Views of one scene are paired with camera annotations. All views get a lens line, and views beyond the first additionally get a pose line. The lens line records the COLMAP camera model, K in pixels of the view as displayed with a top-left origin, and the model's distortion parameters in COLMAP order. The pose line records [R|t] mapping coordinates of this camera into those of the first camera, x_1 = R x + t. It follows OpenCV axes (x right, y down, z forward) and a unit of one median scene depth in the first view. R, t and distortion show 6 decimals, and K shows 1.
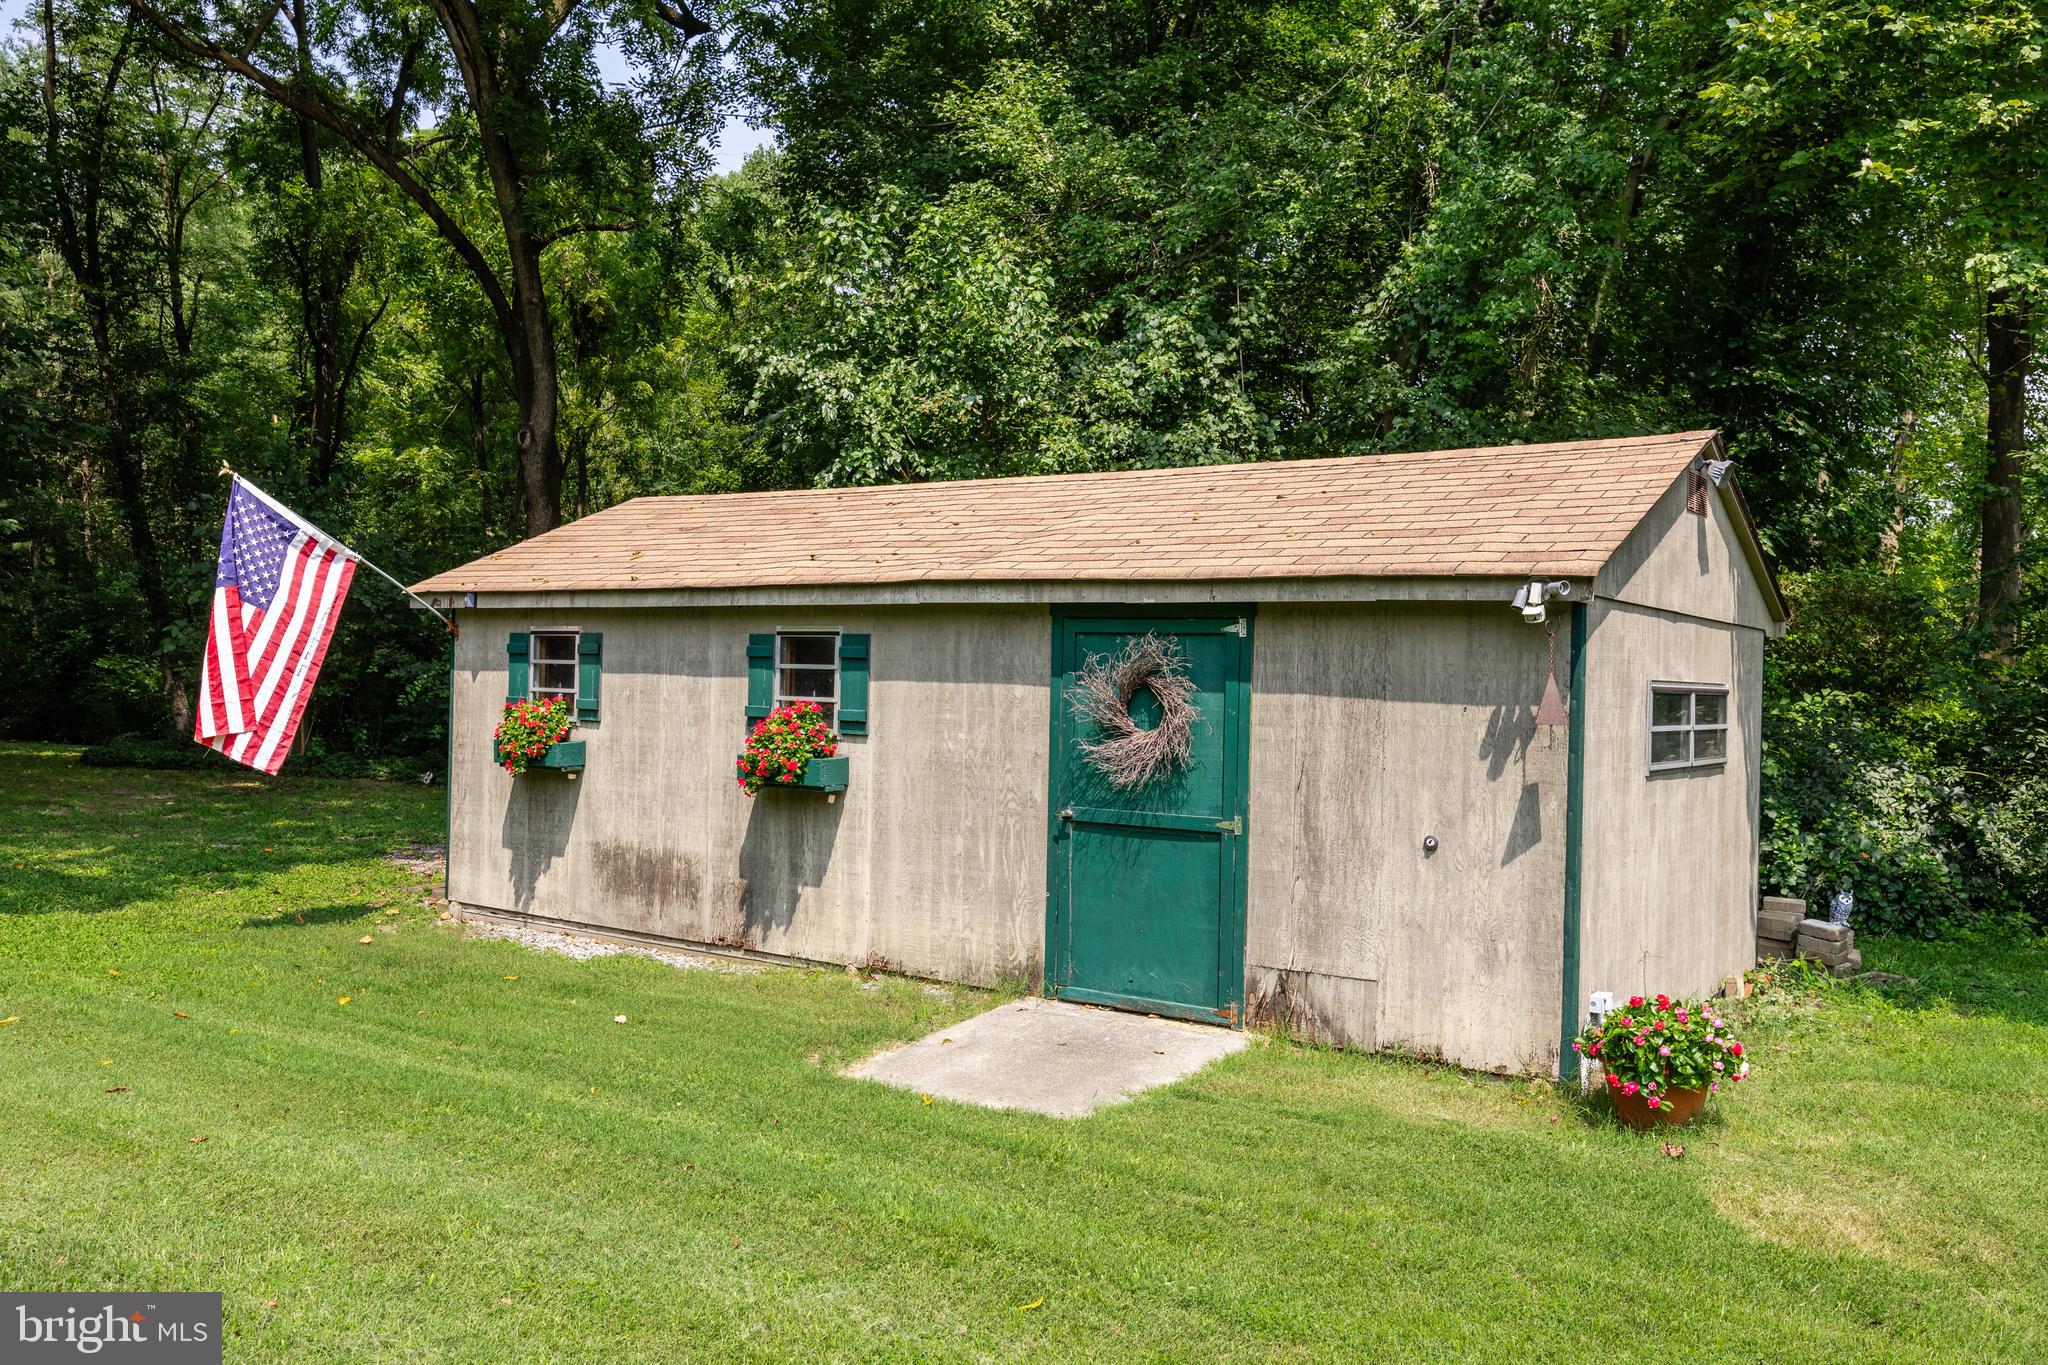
lens RADIAL K [[1592.9, 0, 1024.0], [0, 1592.9, 682.5], [0, 0, 1]] dist [-0.002048, 0.000479]
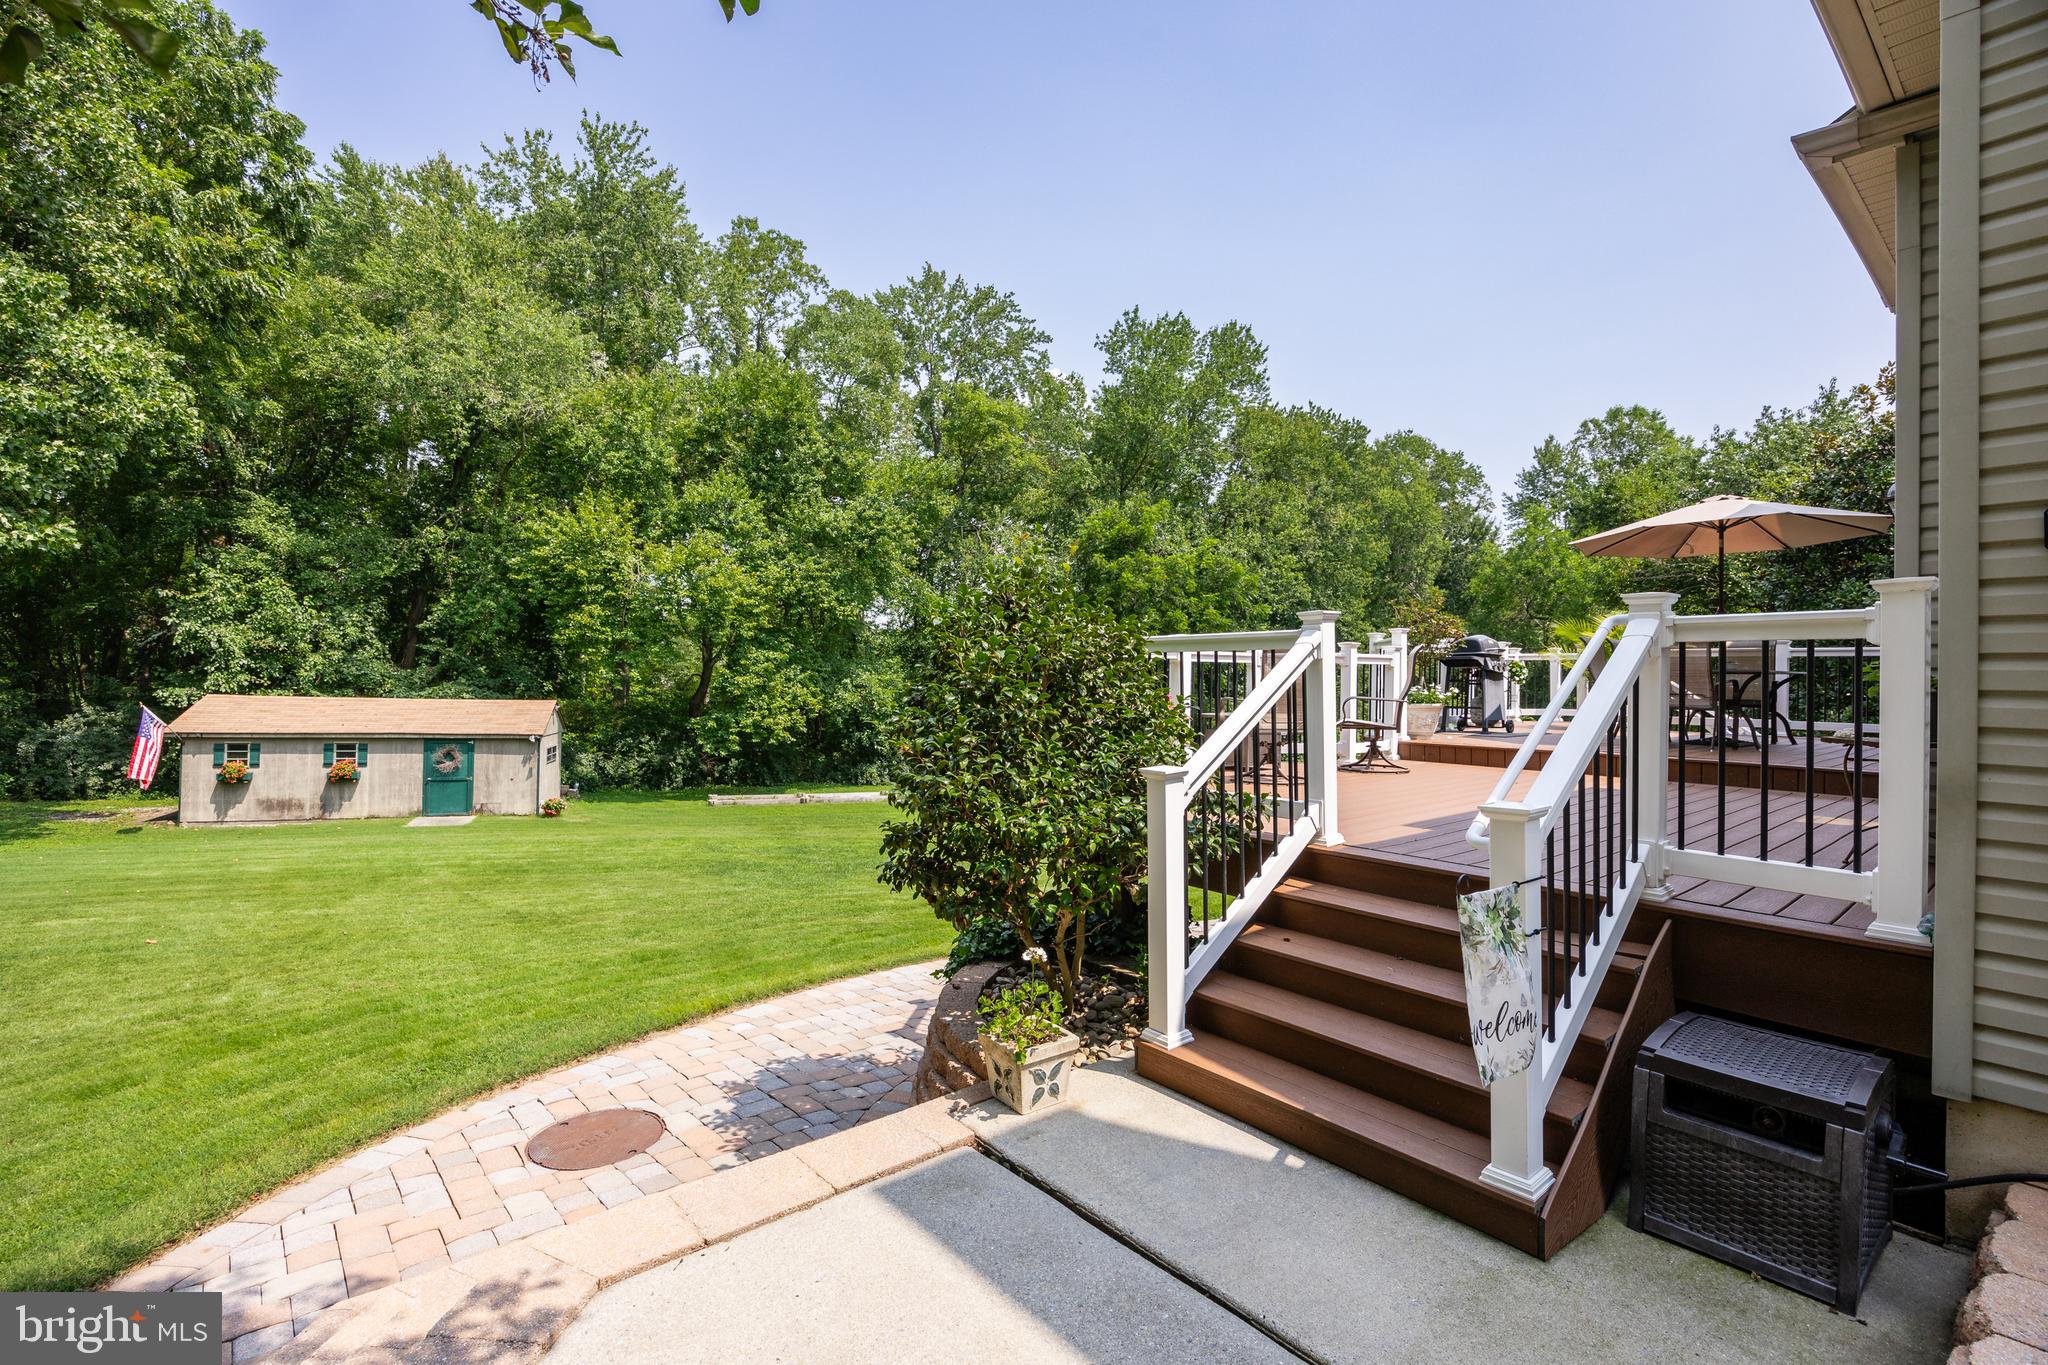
lens RADIAL K [[911.1, 0, 1024.0], [0, 911.1, 682.5], [0, 0, 1]] dist [-0.018965, -0.000630]
pose [[0.579940, -0.001906, 0.814657, -1.084467], [-0.001312, 0.999994, 0.003274, -0.211477], [-0.814658, -0.002968, 0.579933, -1.965447]]
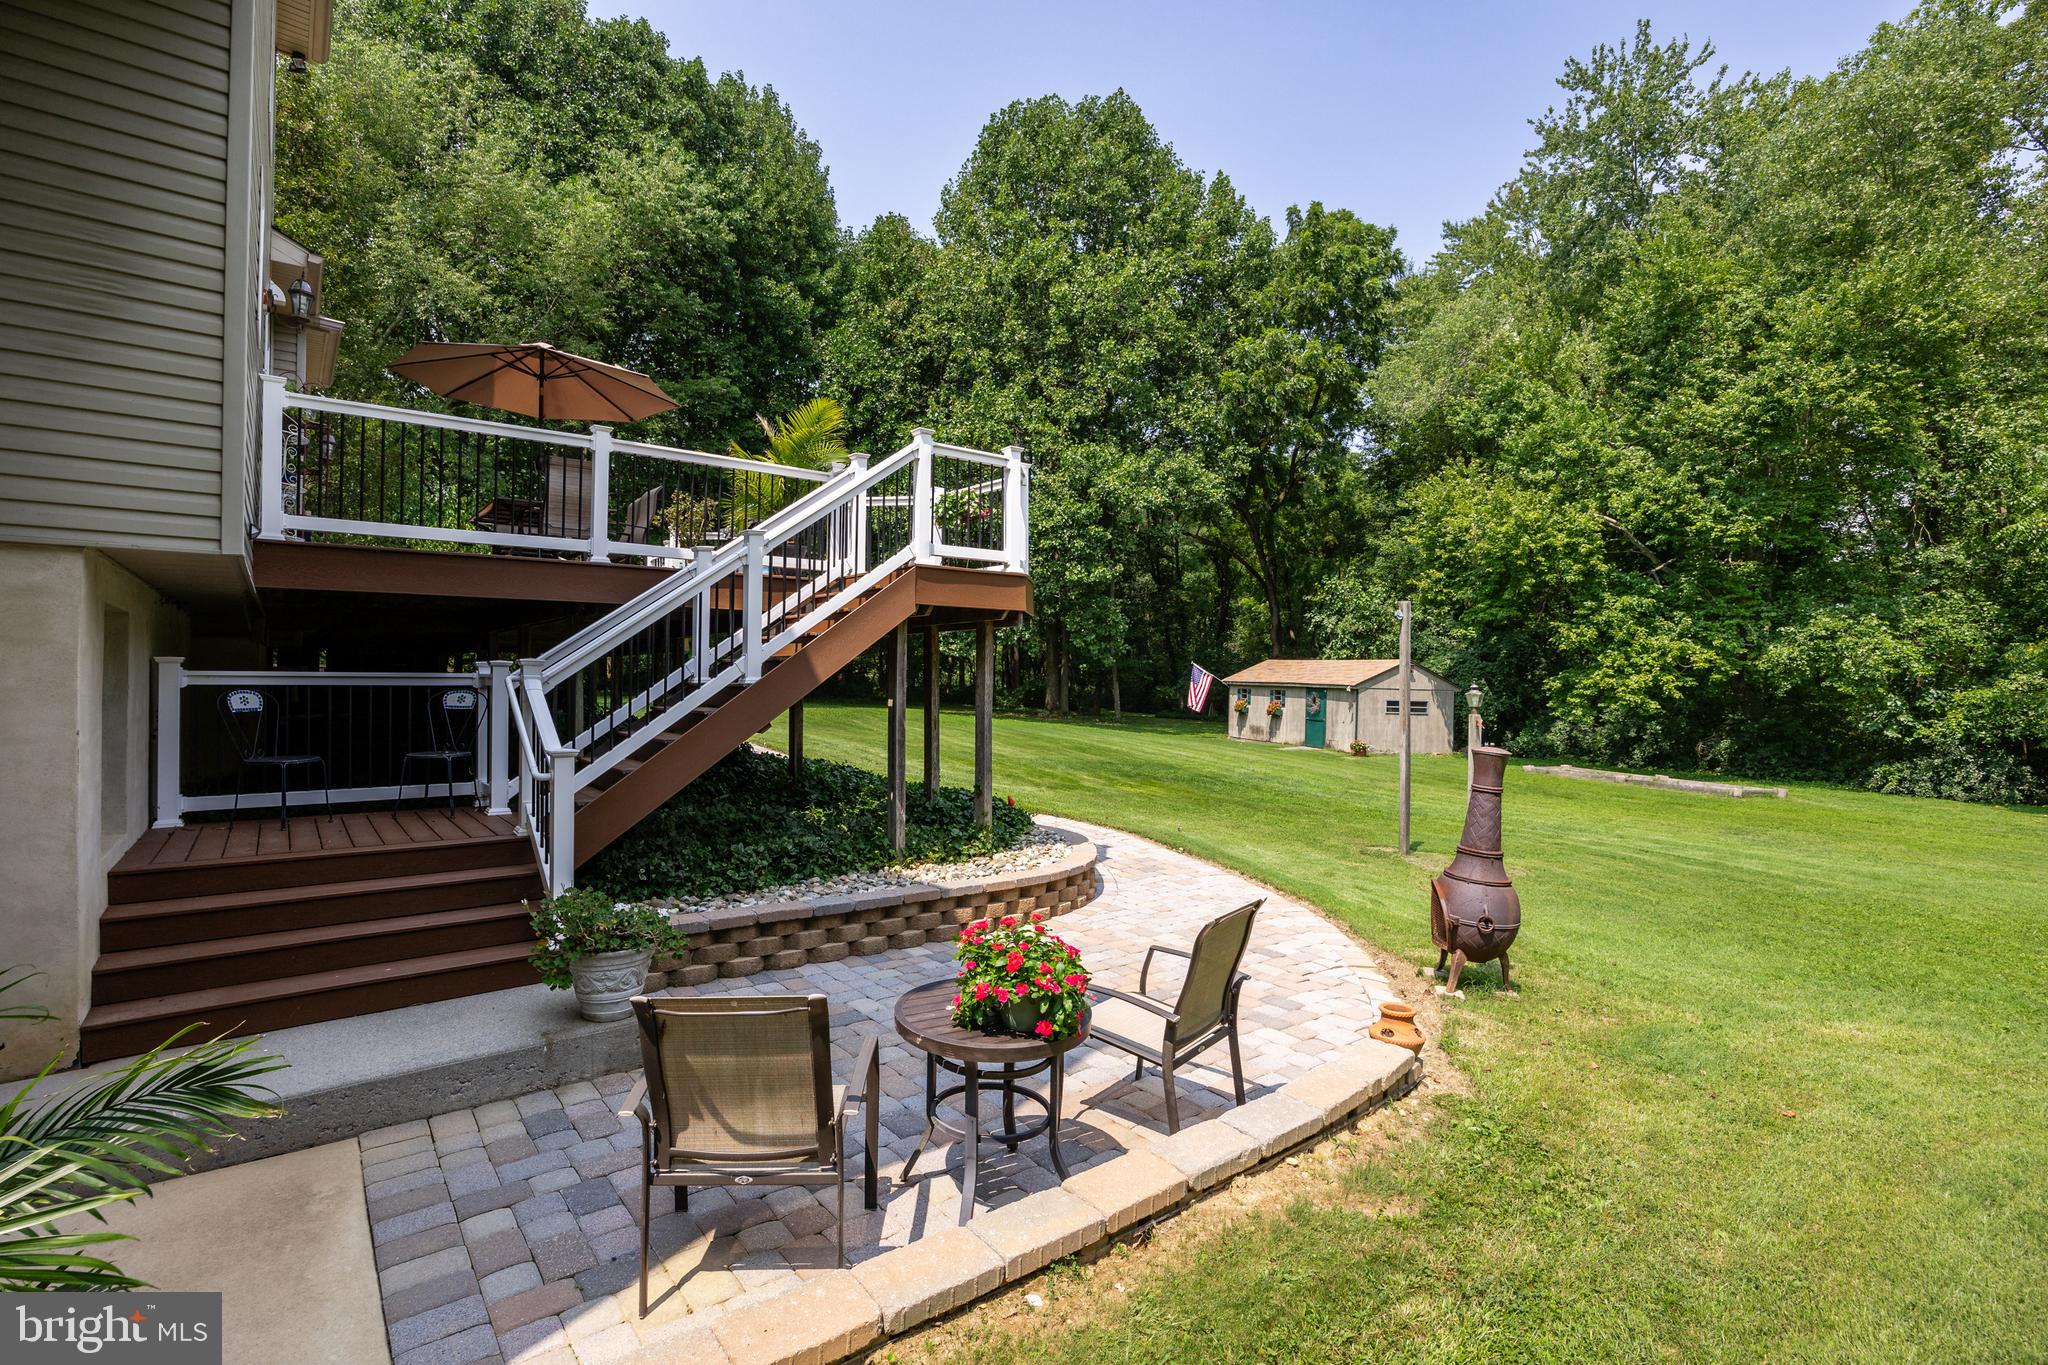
lens RADIAL K [[946.2, 0, 1024.0], [0, 946.2, 682.5], [0, 0, 1]] dist [-0.022352, -0.000410]
pose [[0.800539, 0.002346, -0.599277, 1.293961], [-0.008761, 0.999931, -0.007789, -0.023248], [0.599217, 0.011485, 0.800504, -2.565763]]
